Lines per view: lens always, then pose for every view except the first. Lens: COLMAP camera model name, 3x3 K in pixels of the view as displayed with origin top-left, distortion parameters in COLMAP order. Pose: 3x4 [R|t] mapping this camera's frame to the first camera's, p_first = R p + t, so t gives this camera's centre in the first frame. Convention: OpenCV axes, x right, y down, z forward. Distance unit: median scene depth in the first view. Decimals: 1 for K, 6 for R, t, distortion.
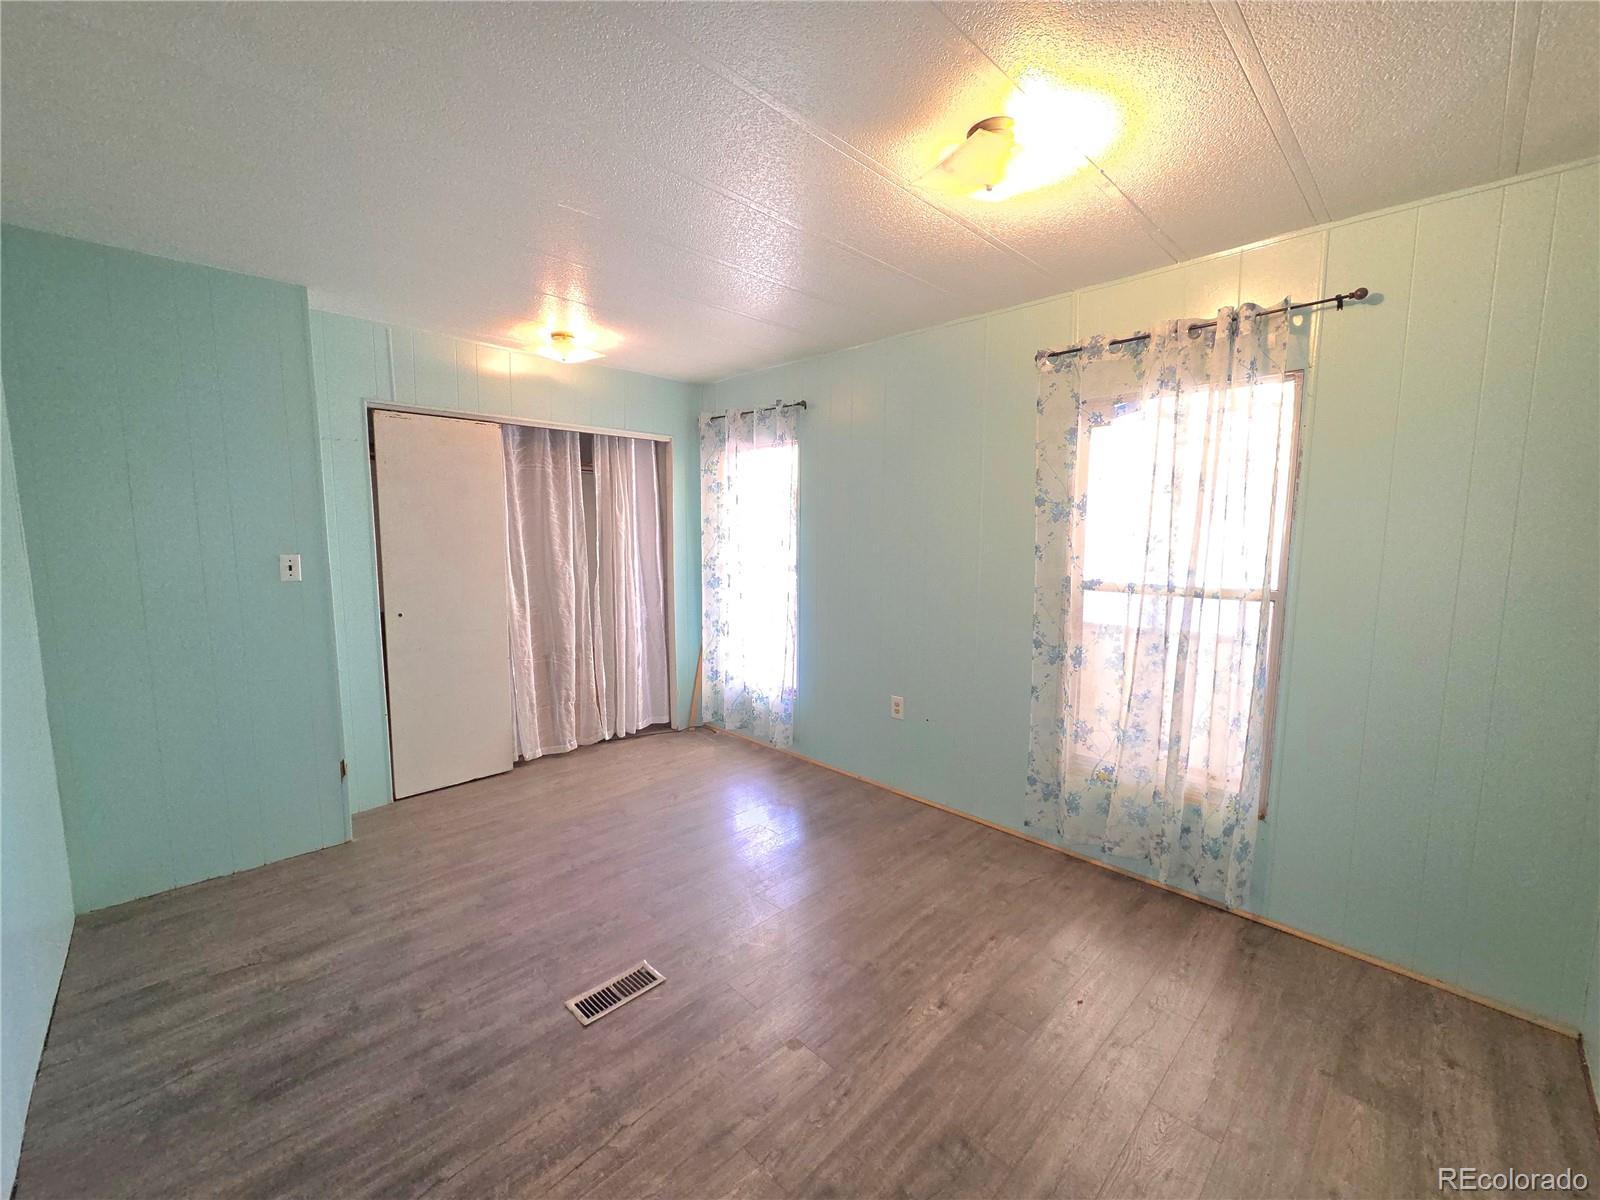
lens RADIAL K [[655.6, 0, 798.9], [0, 655.6, 604.4], [0, 0, 1]] dist [0.004568, -0.002241]
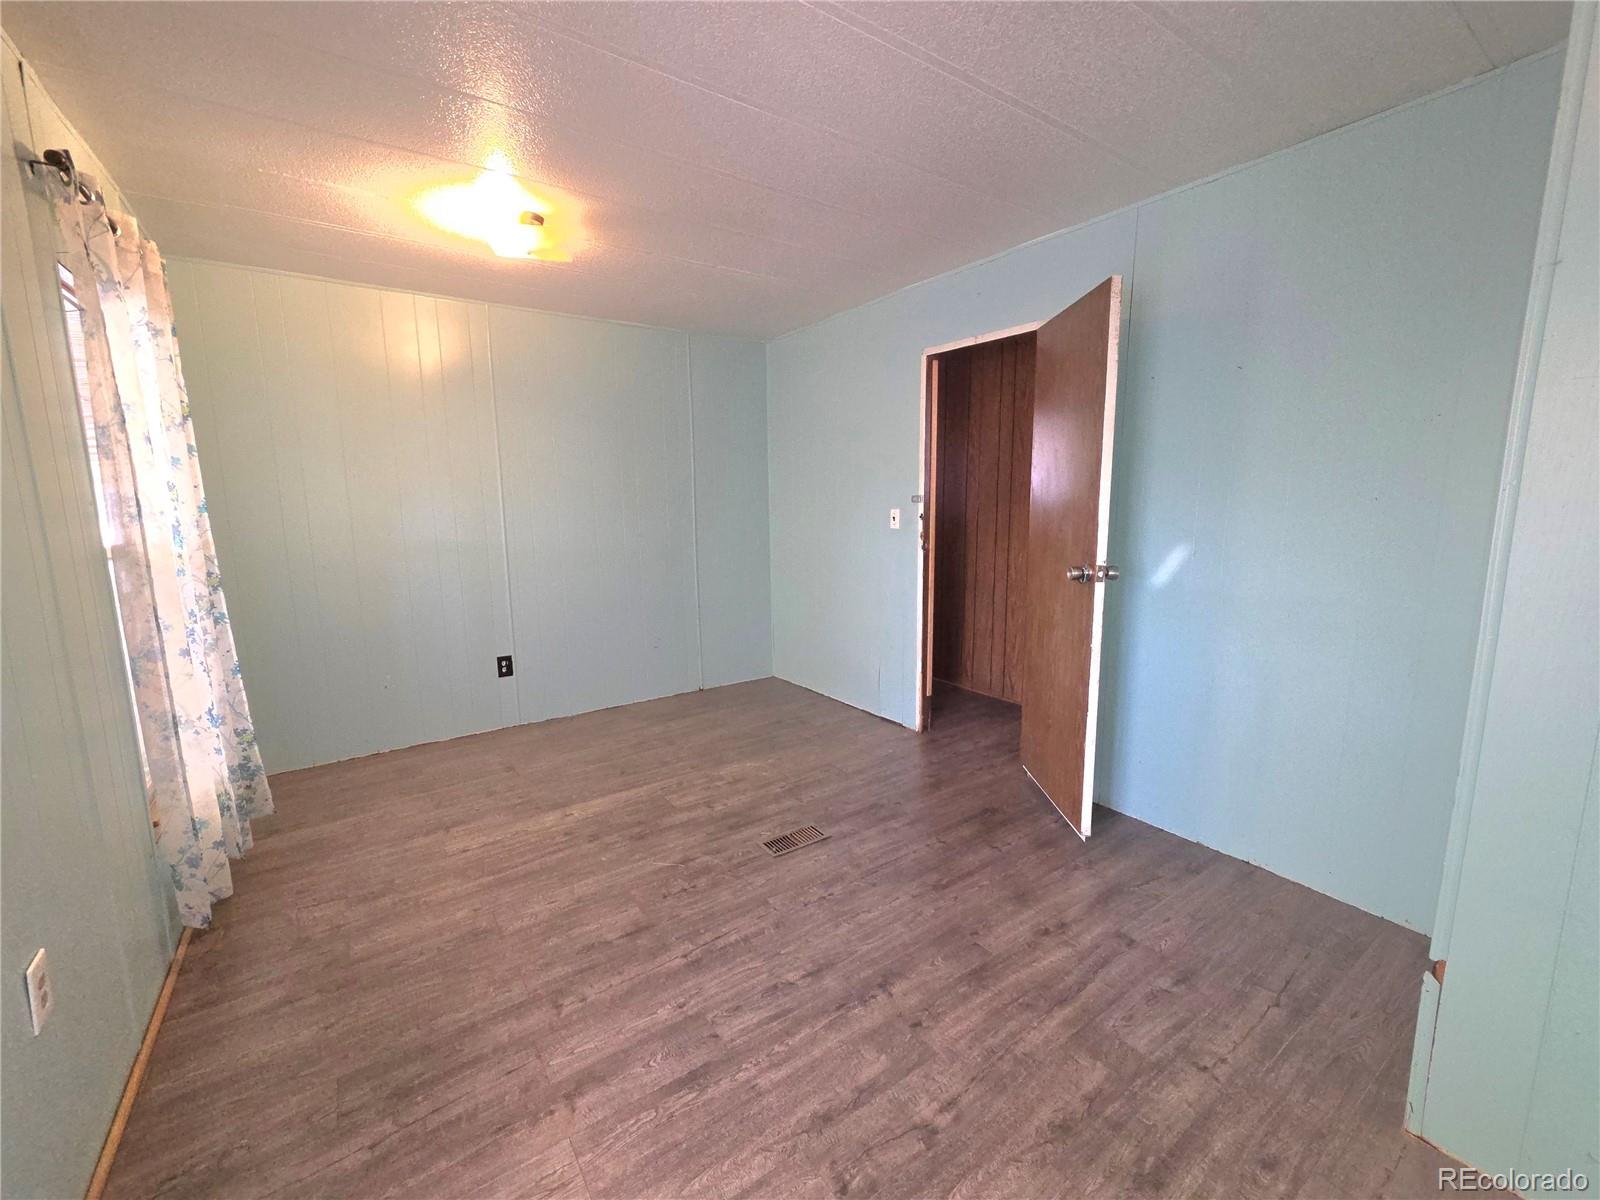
lens RADIAL K [[655.6, 0, 798.7], [0, 655.6, 600.4], [0, 0, 1]] dist [0.004568, -0.002241]
pose [[-0.985527, -0.013929, 0.168947, -0.450374], [0.030978, 0.965040, 0.260265, -0.172515], [-0.166666, 0.261732, -0.950641, 1.901802]]
